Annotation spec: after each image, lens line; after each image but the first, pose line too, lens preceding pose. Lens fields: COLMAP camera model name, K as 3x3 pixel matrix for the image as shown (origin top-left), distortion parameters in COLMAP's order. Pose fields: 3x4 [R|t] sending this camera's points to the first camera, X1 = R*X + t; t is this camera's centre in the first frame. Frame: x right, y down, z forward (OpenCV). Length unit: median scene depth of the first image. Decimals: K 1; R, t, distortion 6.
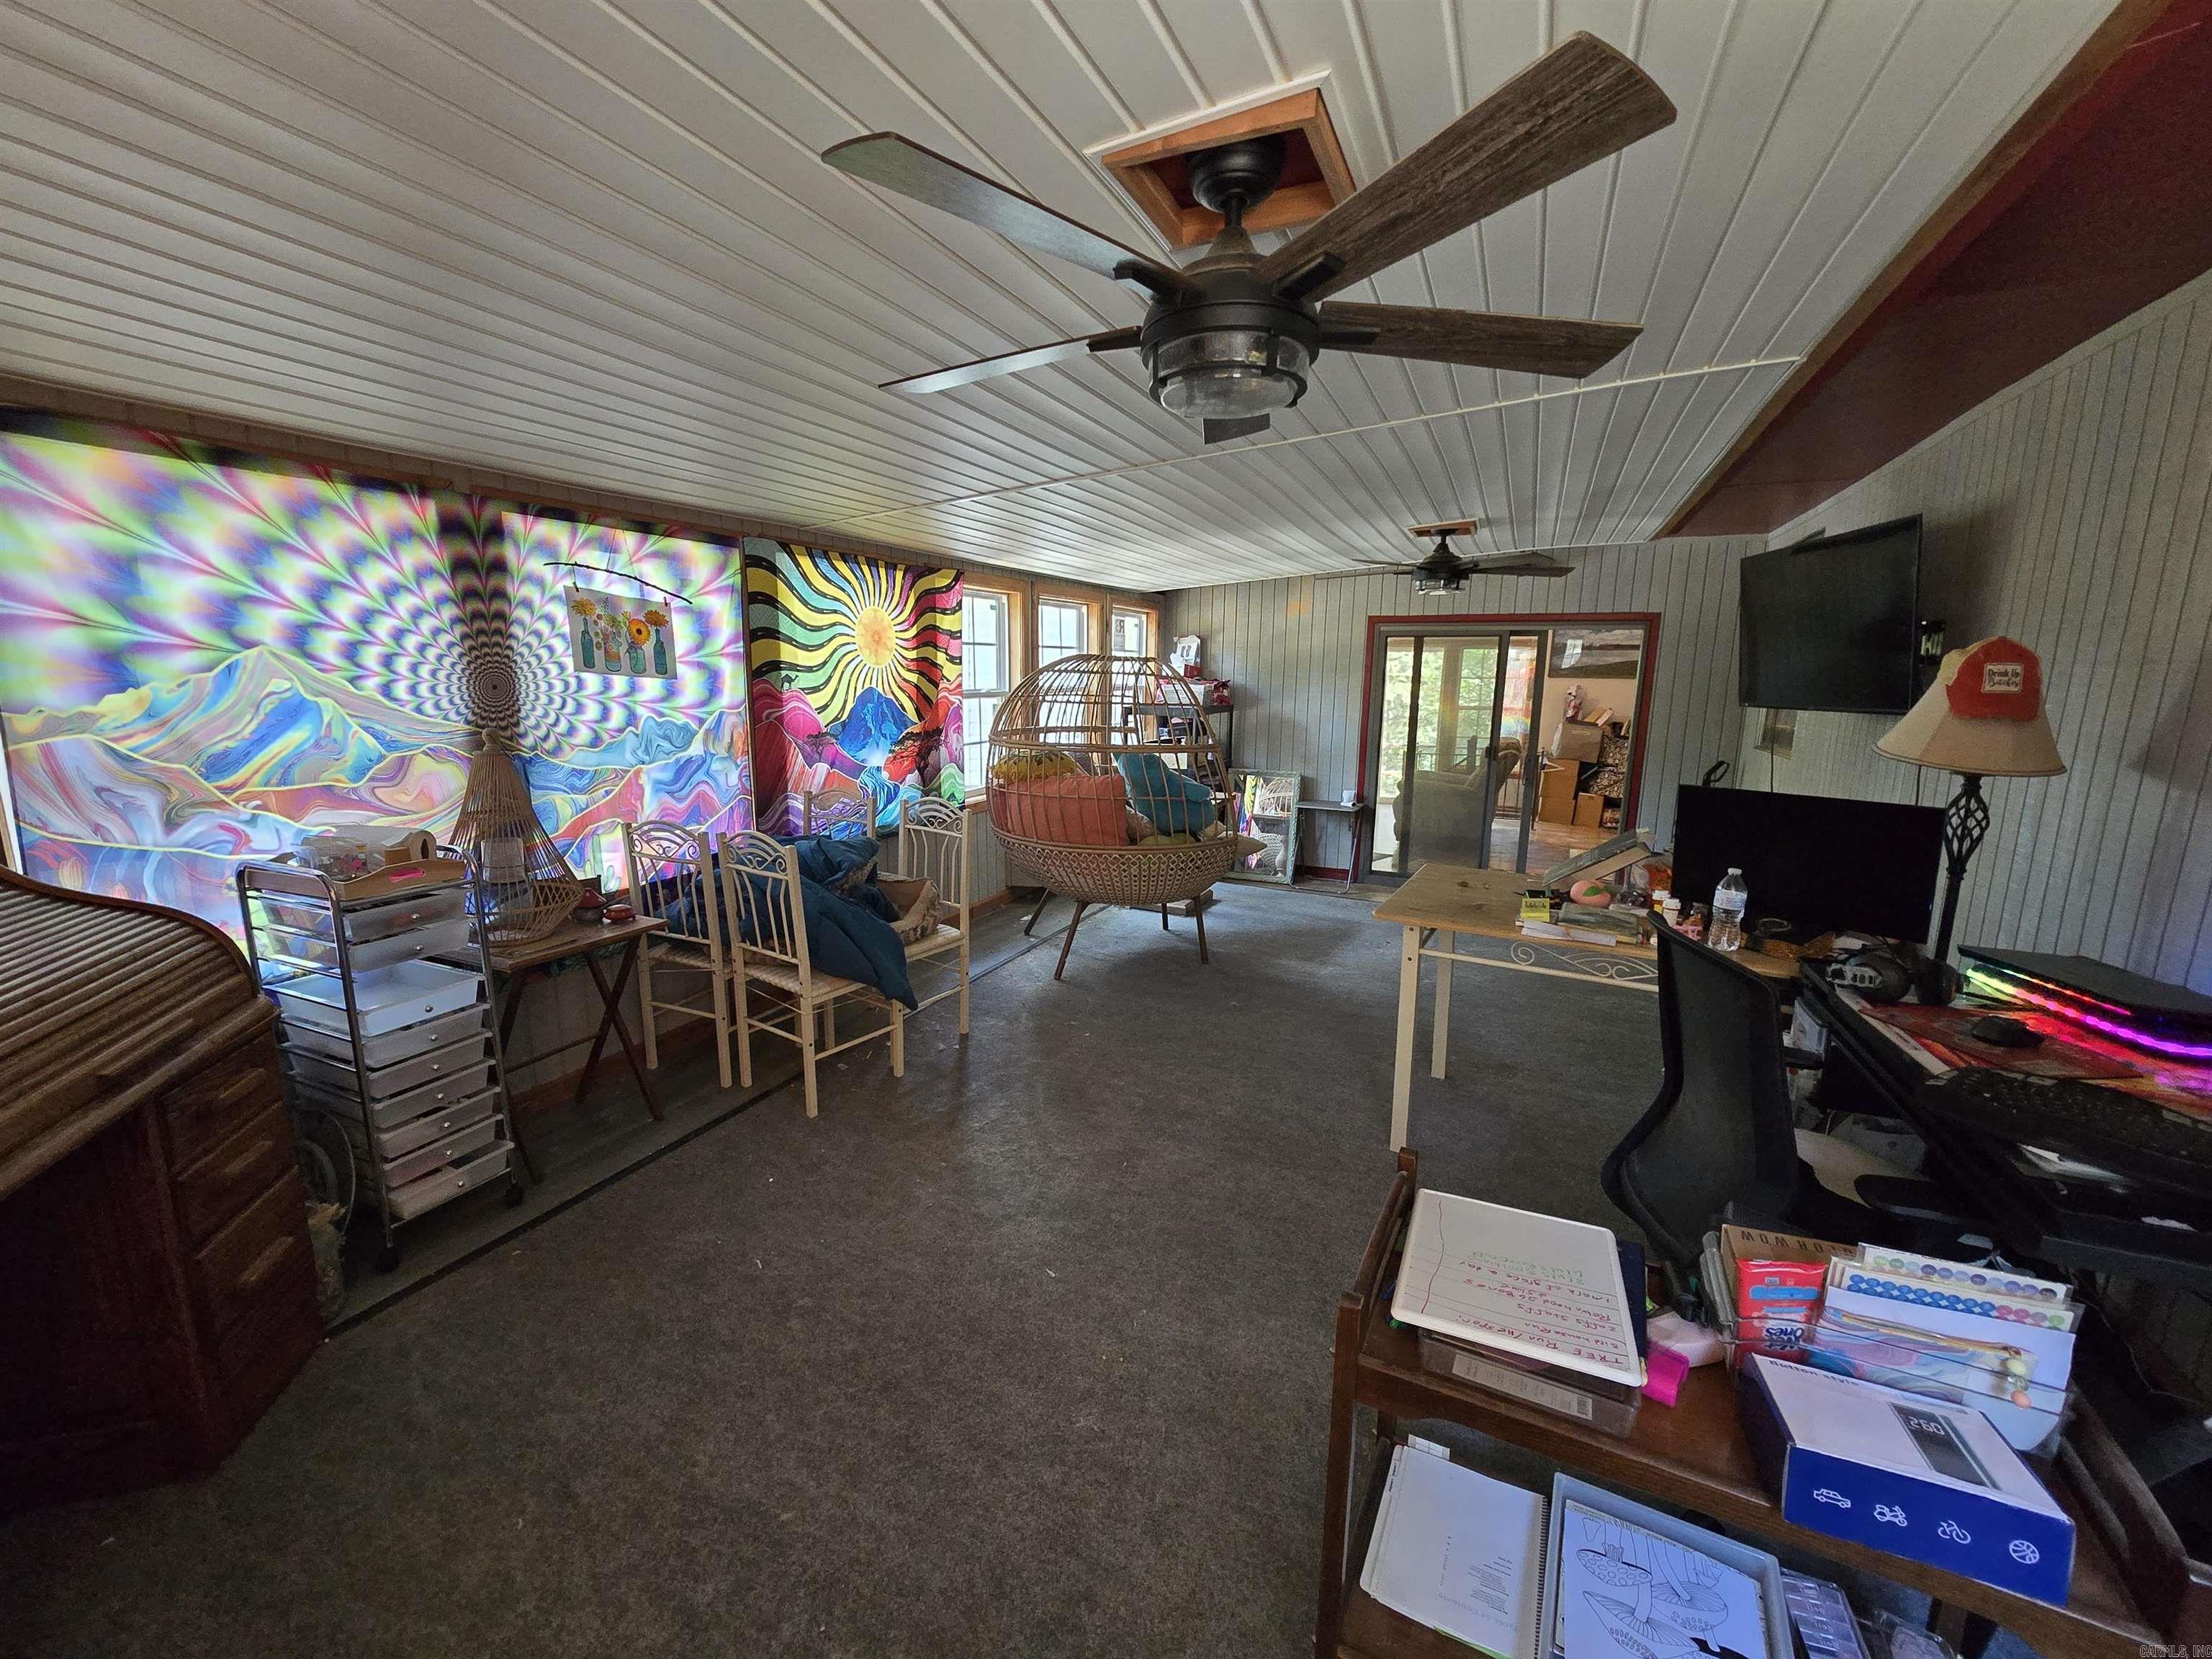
lens RADIAL K [[903.1, 0, 1110.1], [0, 903.1, 836.0], [0, 0, 1]] dist [-0.002471, -0.000571]
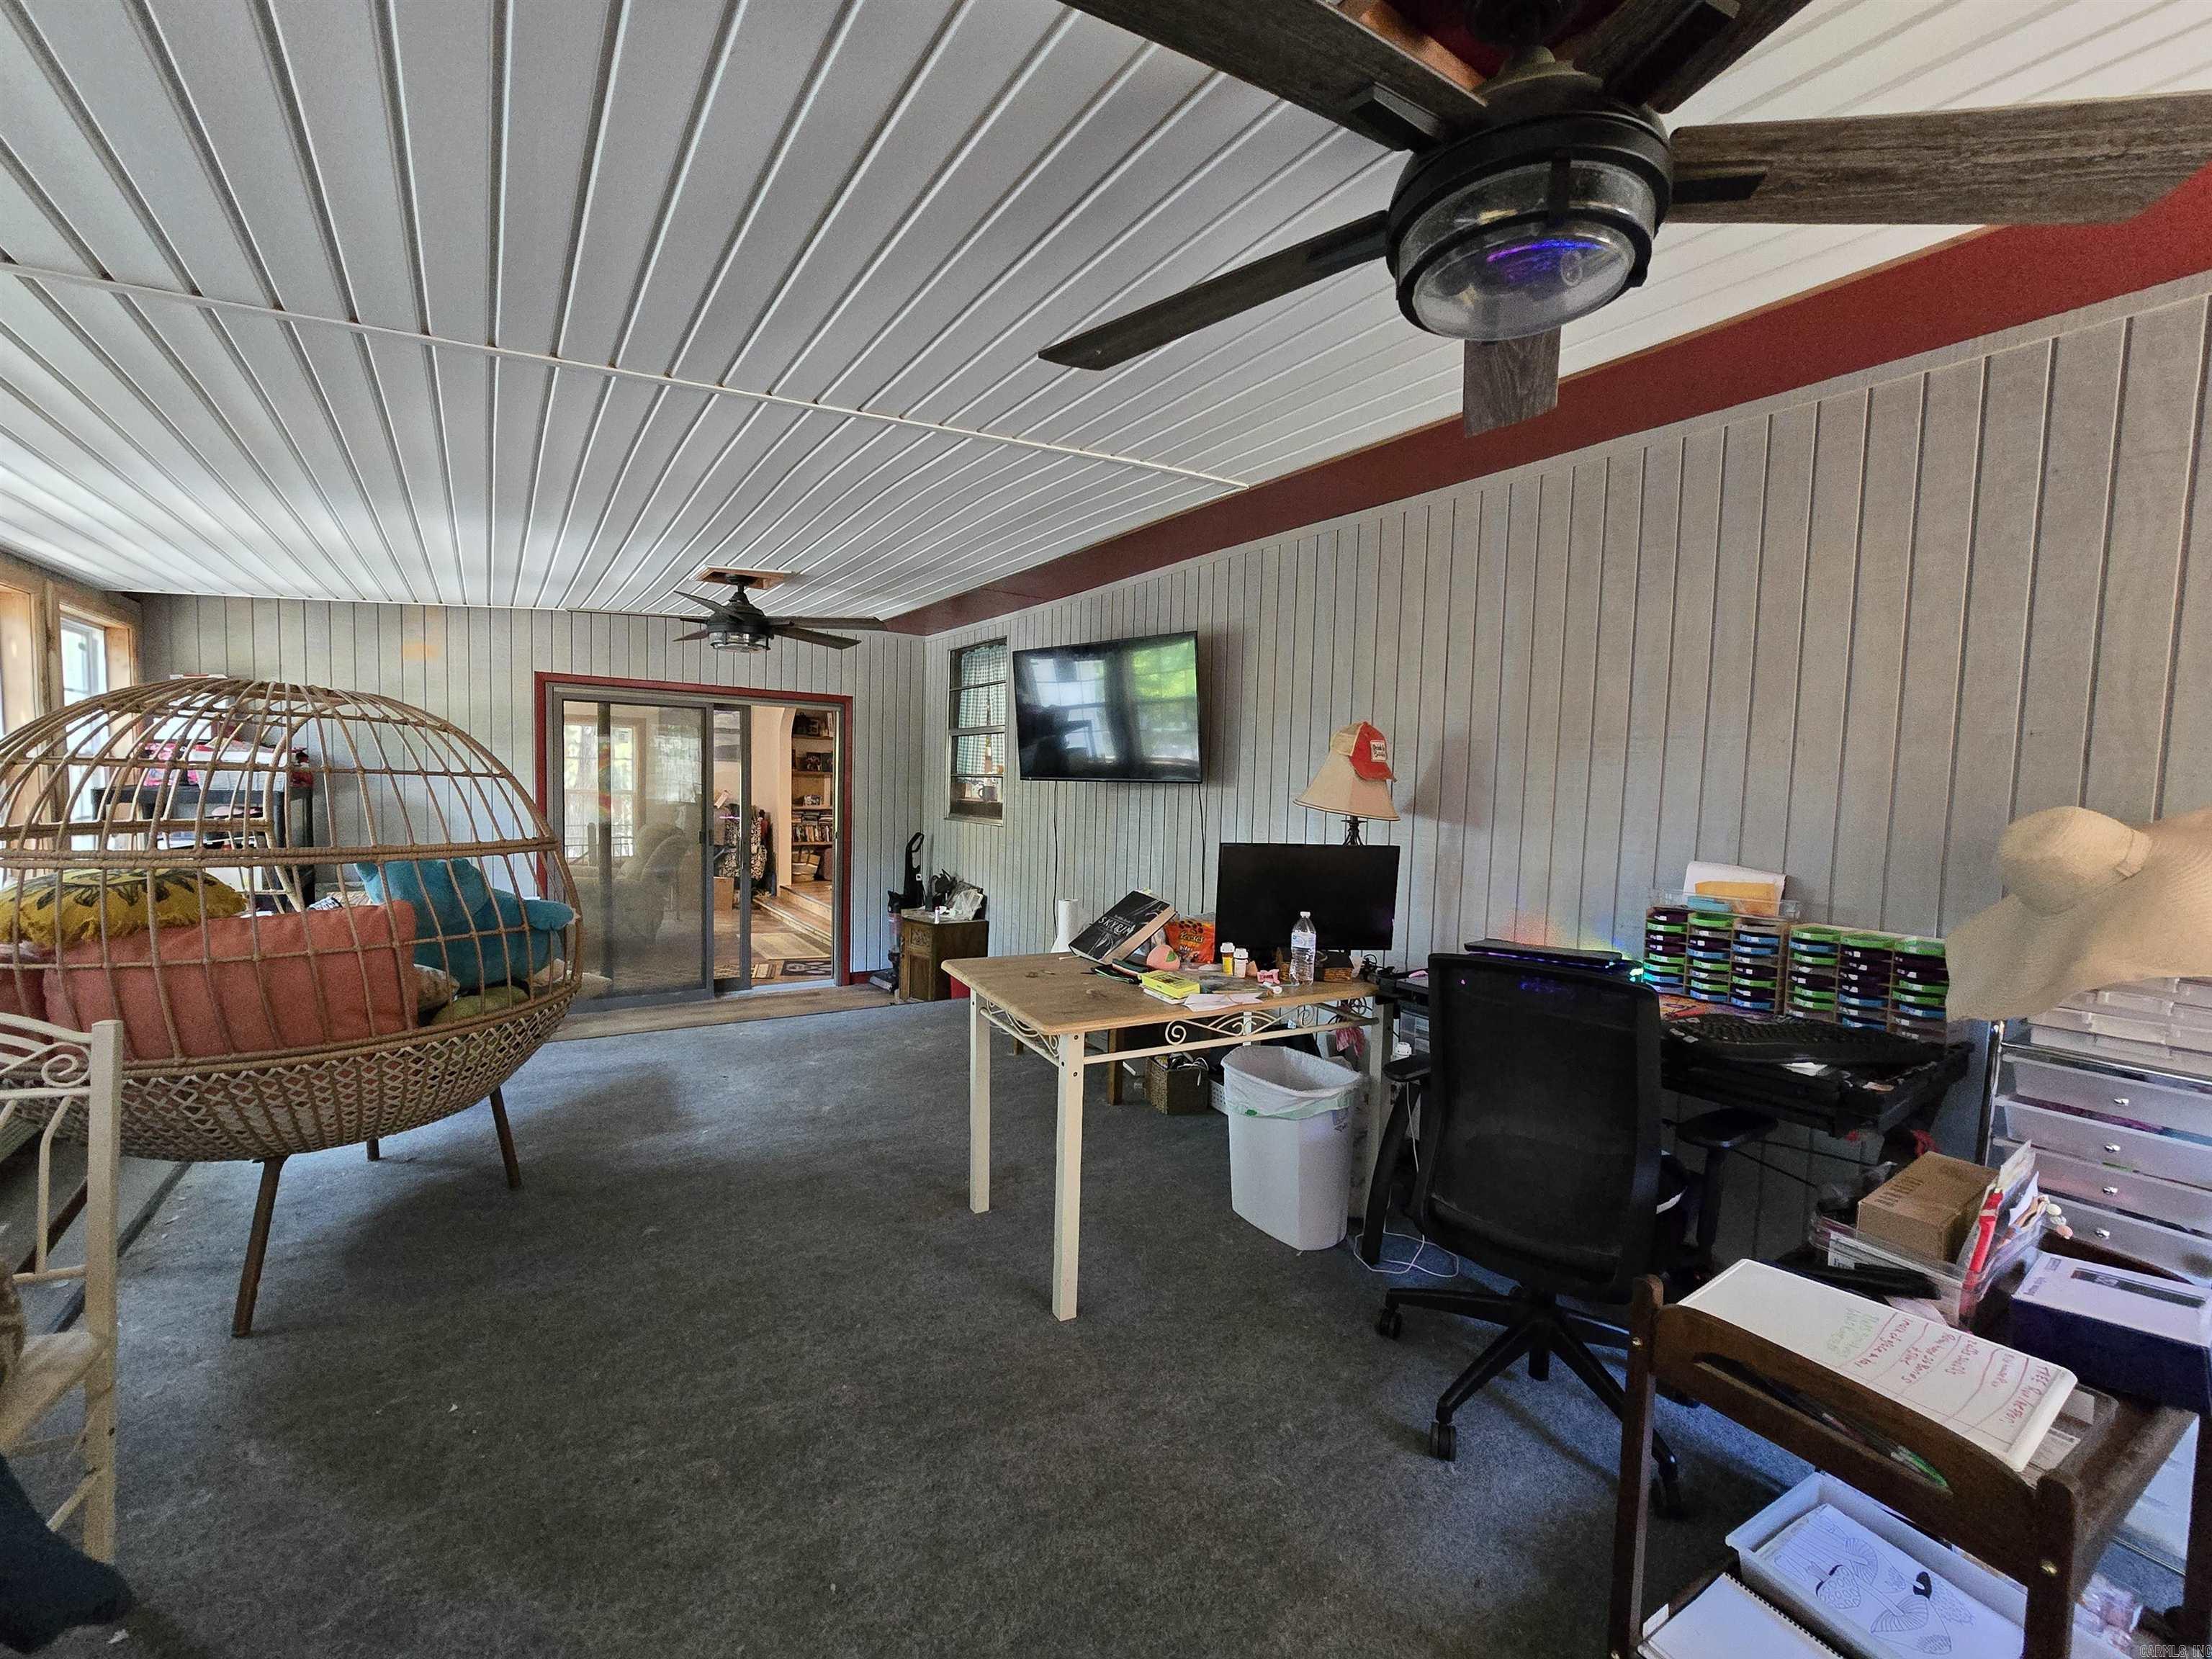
lens RADIAL K [[903.1, 0, 1103.9], [0, 903.1, 835.0], [0, 0, 1]] dist [-0.002471, -0.000571]
pose [[0.524013, -0.049995, 0.850242, -0.191021], [0.131835, 0.991005, -0.022979, -0.032125], [-0.841445, 0.124132, 0.525890, 0.289007]]
